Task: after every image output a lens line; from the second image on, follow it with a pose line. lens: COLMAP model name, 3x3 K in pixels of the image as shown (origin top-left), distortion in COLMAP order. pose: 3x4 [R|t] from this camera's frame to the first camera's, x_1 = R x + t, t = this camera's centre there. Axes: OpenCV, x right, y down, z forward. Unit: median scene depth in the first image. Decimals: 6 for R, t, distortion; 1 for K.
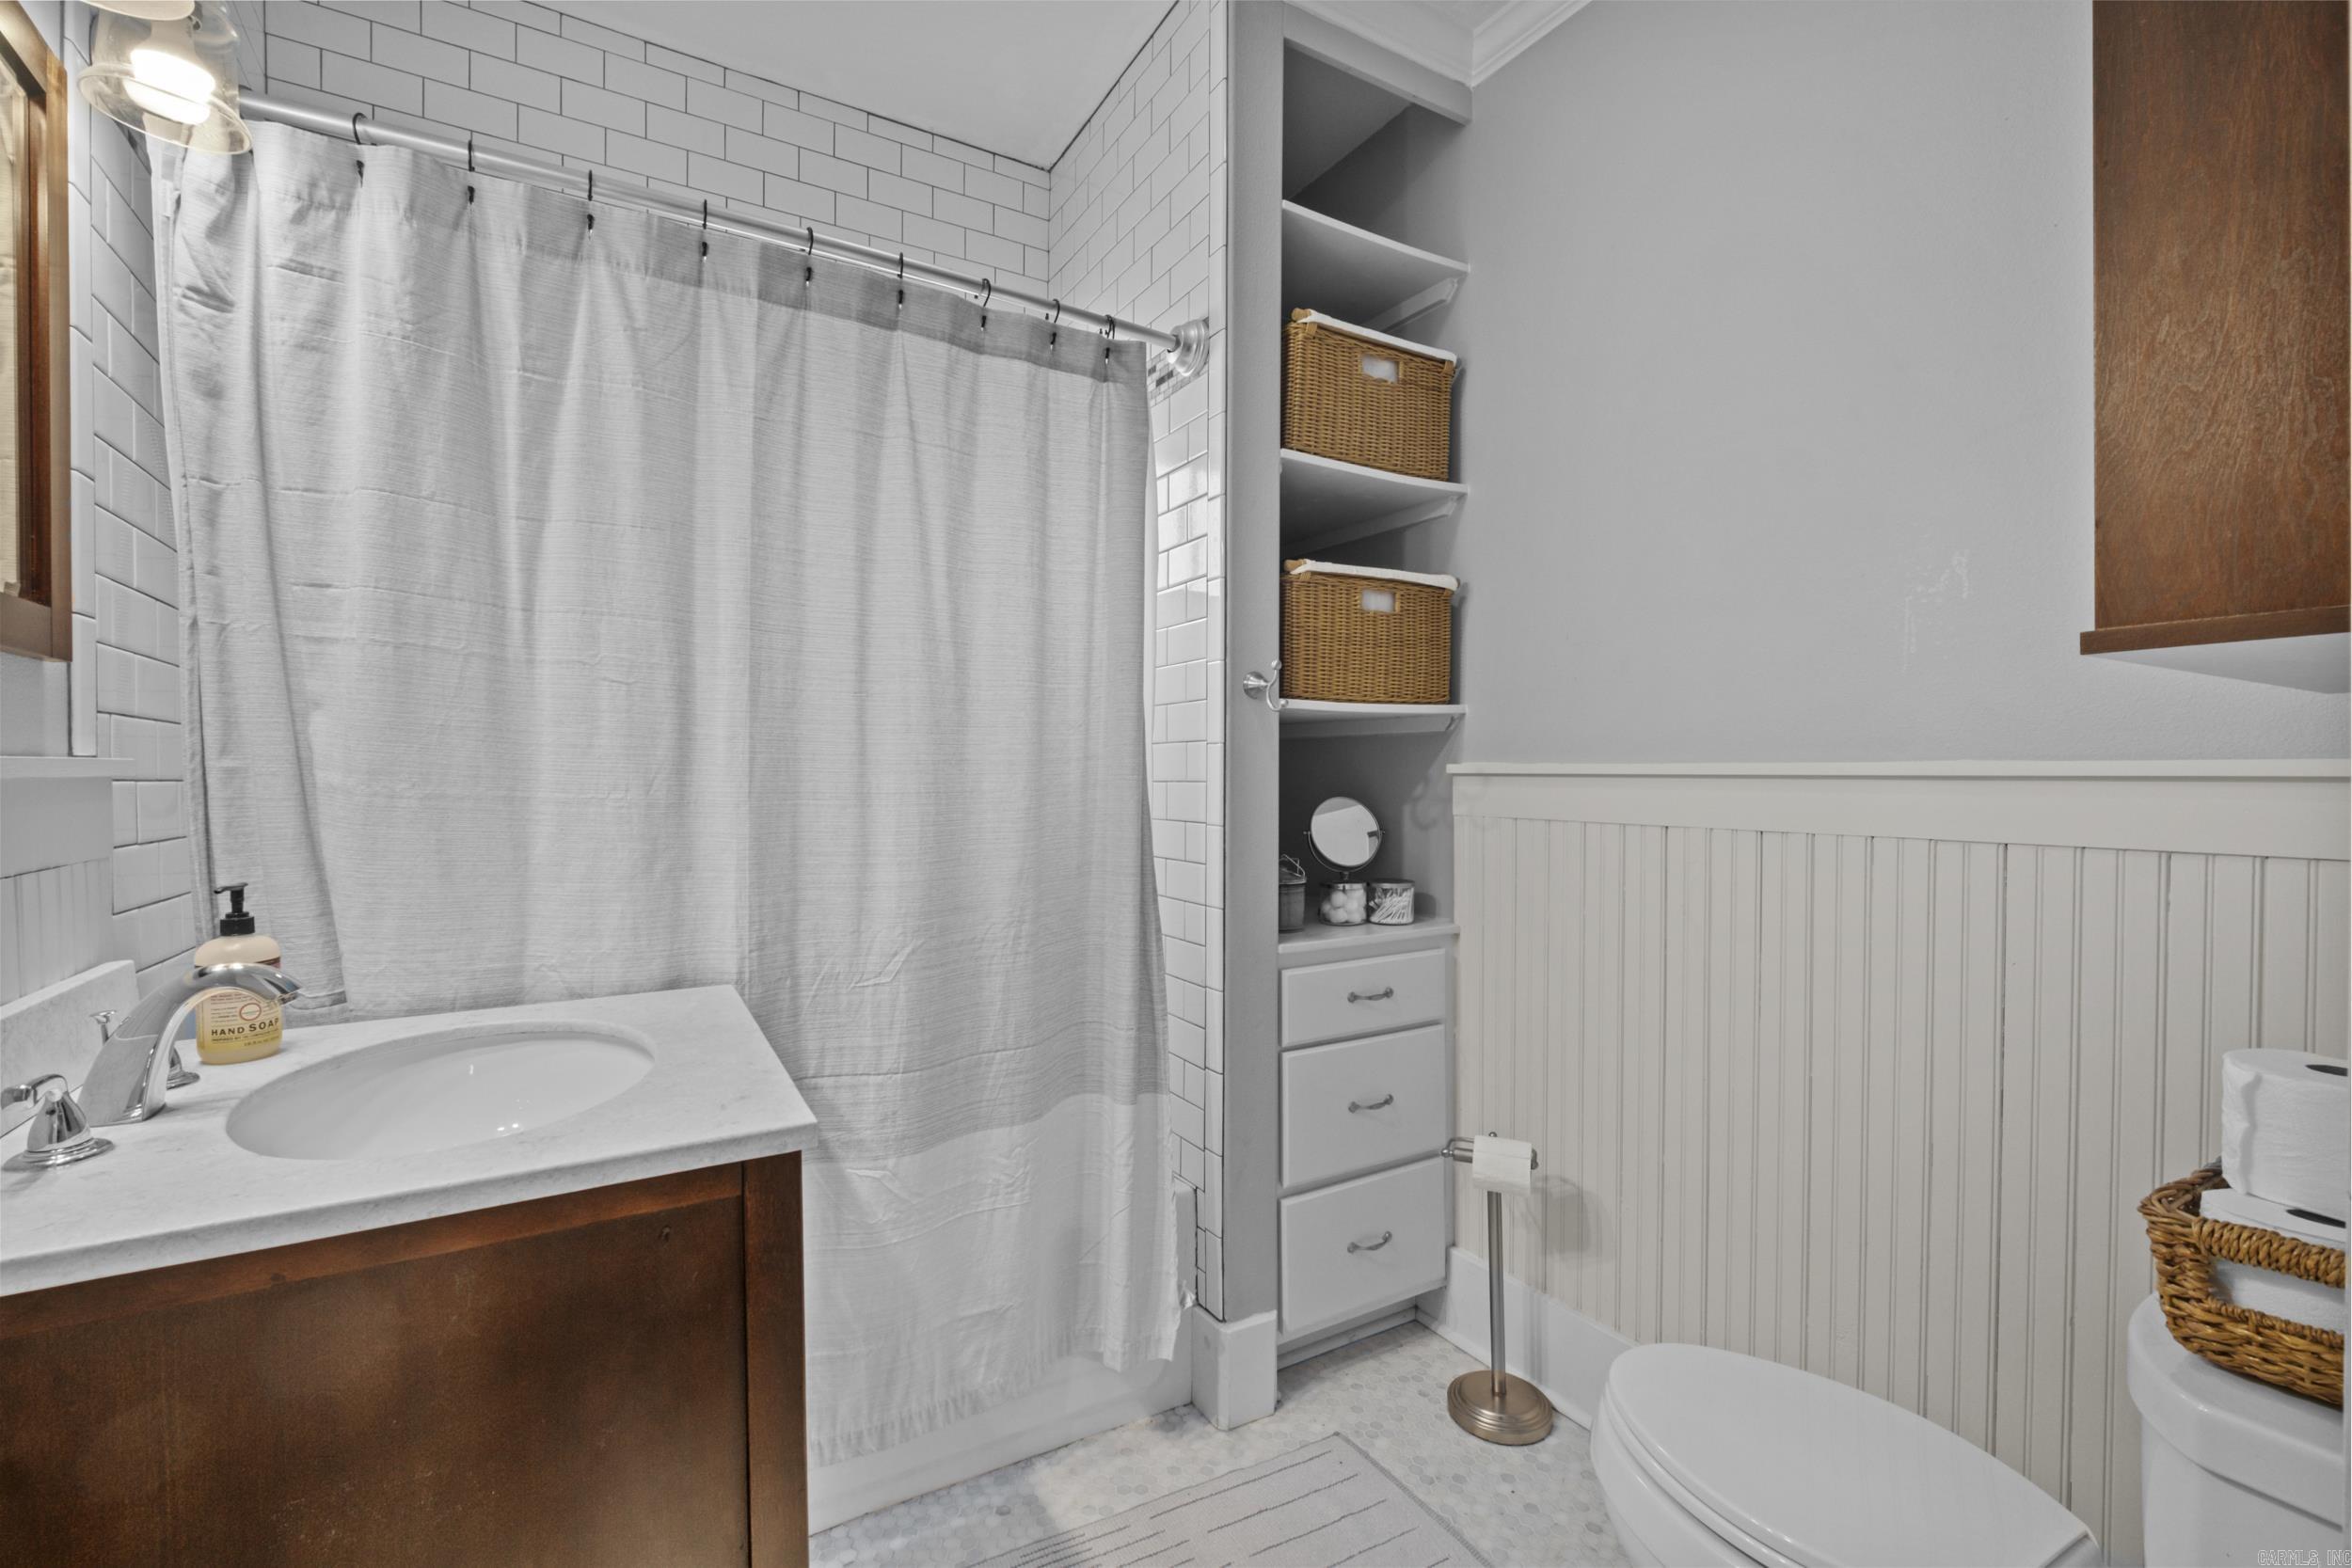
lens RADIAL K [[1025.1, 0, 1170.6], [0, 1025.1, 788.4], [0, 0, 1]] dist [-0.004281, -0.000163]
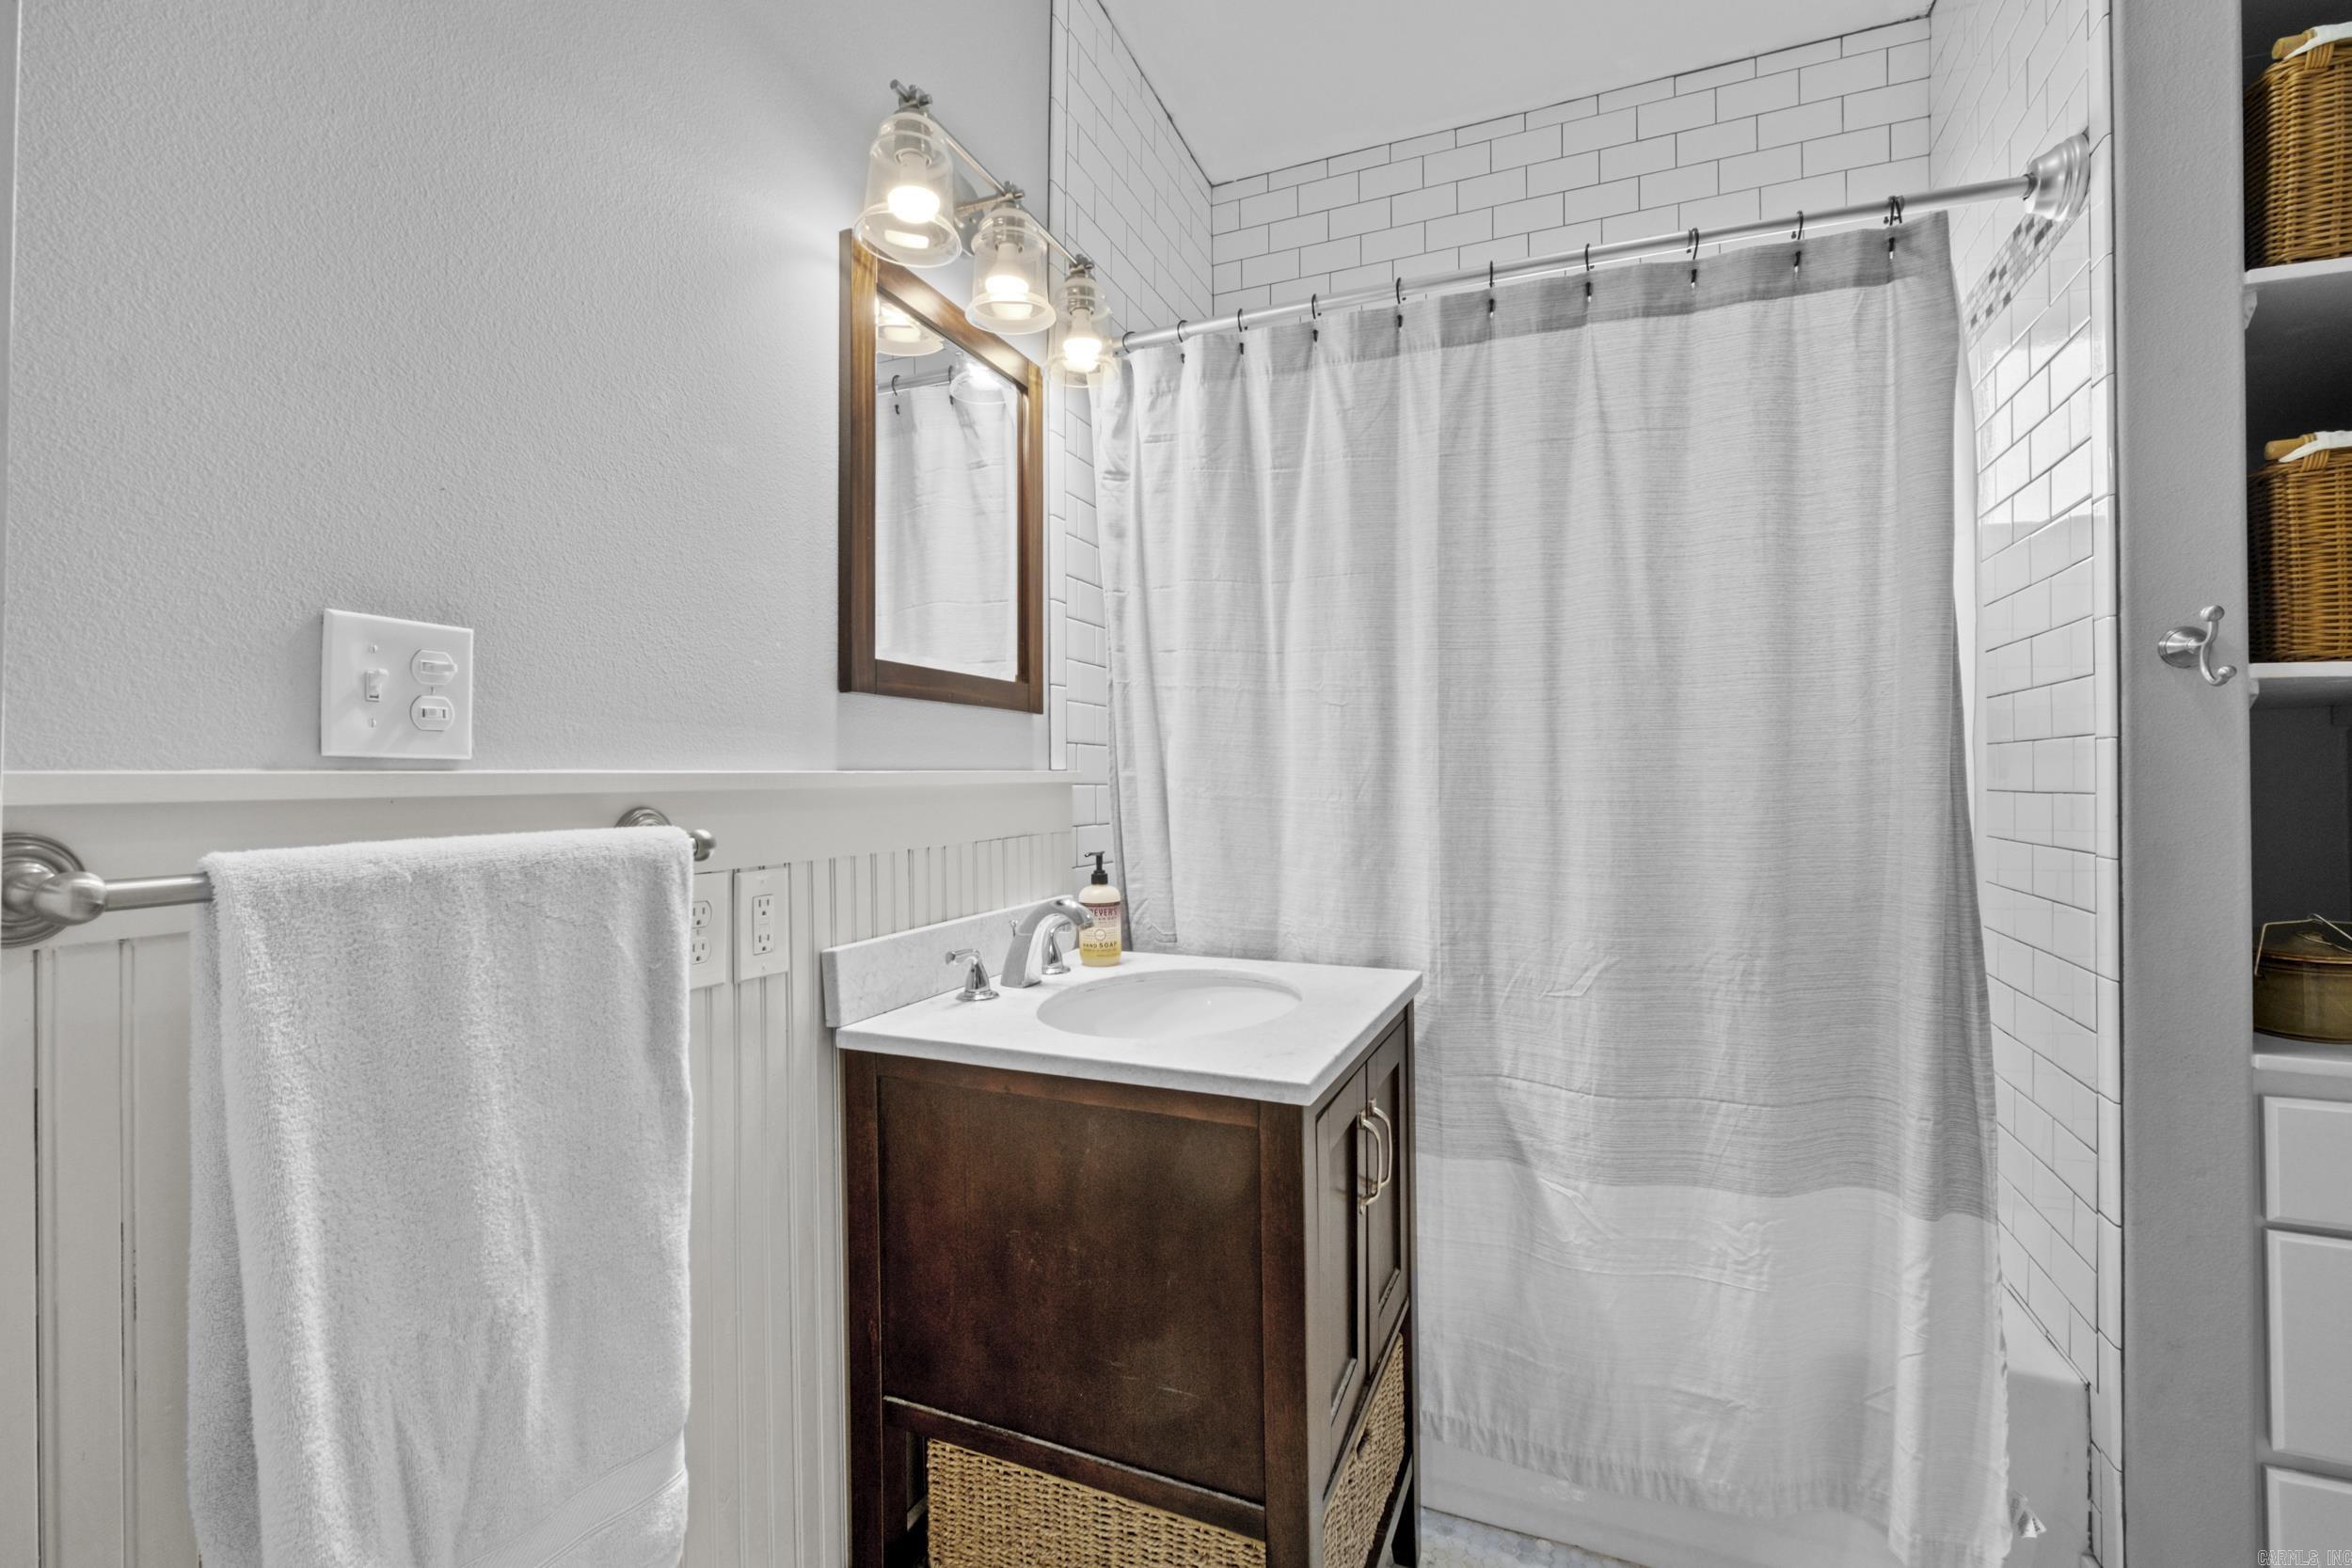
lens RADIAL K [[1054.9, 0, 1170.2], [0, 1054.9, 774.1], [0, 0, 1]] dist [-0.002826, -0.000306]
pose [[0.582156, -0.002644, -0.813073, 0.312791], [-0.012430, 0.999849, -0.012152, -0.004140], [0.812982, 0.017181, 0.582035, 0.104391]]
